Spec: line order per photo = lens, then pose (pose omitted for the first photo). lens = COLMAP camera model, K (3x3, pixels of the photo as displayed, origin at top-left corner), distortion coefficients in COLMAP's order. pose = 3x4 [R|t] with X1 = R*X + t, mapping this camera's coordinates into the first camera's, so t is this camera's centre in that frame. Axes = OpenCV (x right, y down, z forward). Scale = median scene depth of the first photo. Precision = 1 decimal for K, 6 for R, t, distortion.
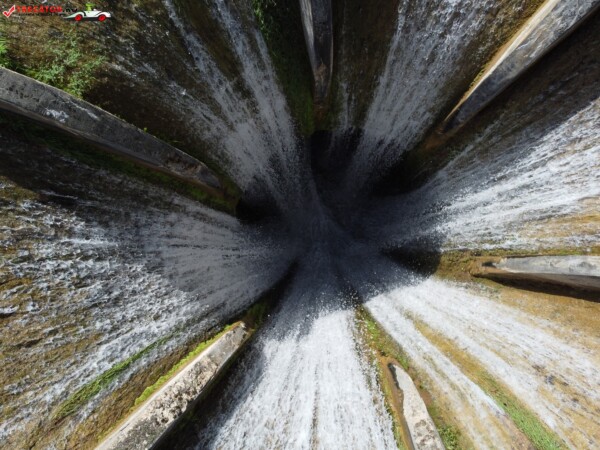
lens RADIAL K [[419.7, 0, 300.2], [0, 419.7, 225.9], [0, 0, 1]] dist [-0.000440, -0.011781]
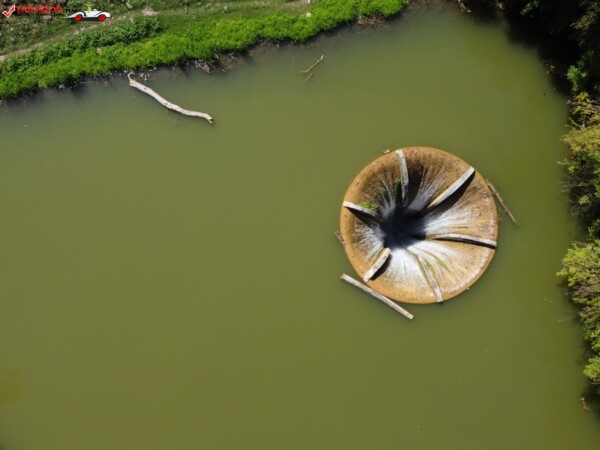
lens RADIAL K [[419.7, 0, 299.7], [0, 419.7, 225.8], [0, 0, 1]] dist [-0.000440, -0.011781]
pose [[0.999972, -0.003962, 0.006380, -1.397320], [0.003942, 0.999987, 0.003238, -0.068977], [-0.006393, -0.003213, 0.999974, -4.665135]]
